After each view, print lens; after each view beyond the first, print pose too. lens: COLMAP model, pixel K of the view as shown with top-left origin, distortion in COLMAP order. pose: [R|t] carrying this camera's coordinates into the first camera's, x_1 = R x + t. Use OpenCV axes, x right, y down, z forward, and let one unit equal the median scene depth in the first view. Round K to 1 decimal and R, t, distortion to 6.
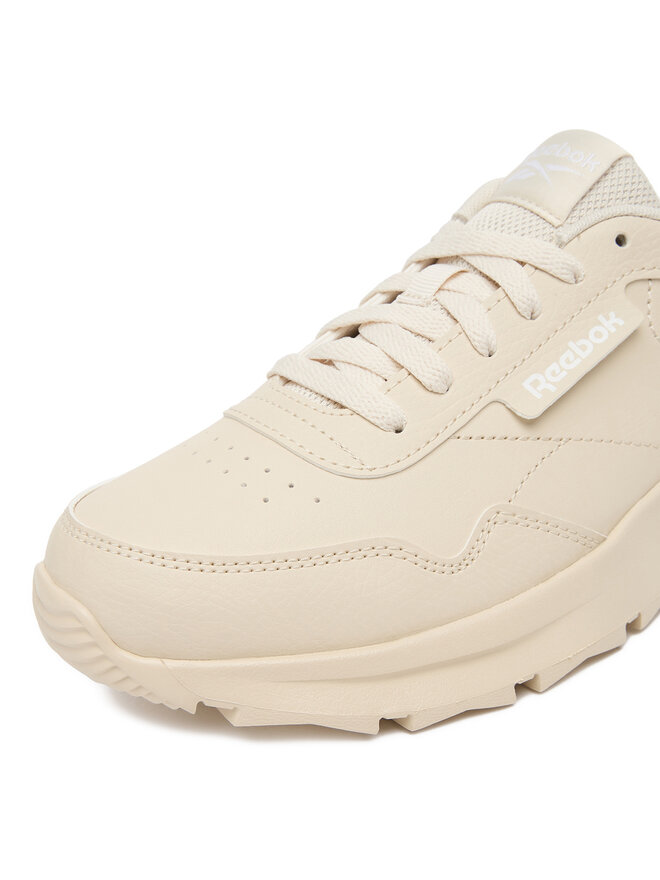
lens RADIAL K [[1036.9, 0, 330.0], [0, 1036.9, 440.0], [0, 0, 1]] dist [-0.005100, 0.009306]
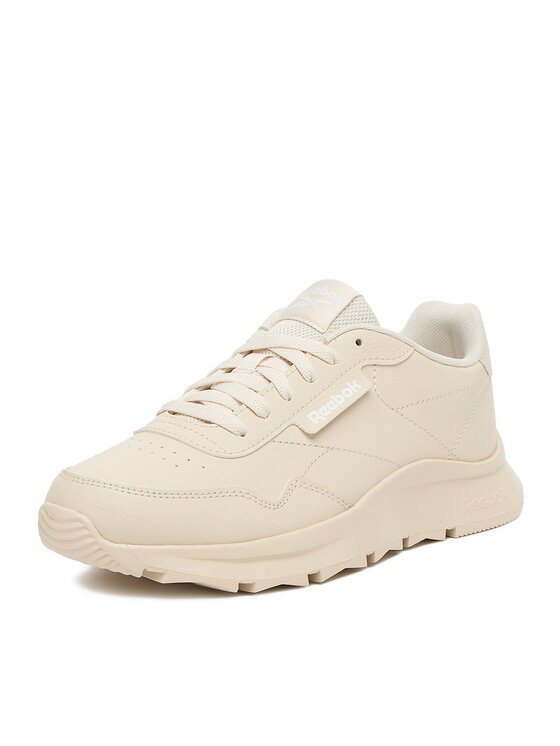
lens RADIAL K [[1462.4, 0, 280.0], [0, 1462.4, 373.0], [0, 0, 1]] dist [-0.000787, -0.003683]
pose [[0.977234, 0.031547, 0.209806, -0.384521], [0.014445, 0.976696, -0.214141, 0.405146], [-0.211673, 0.212297, 0.954005, -1.387683]]
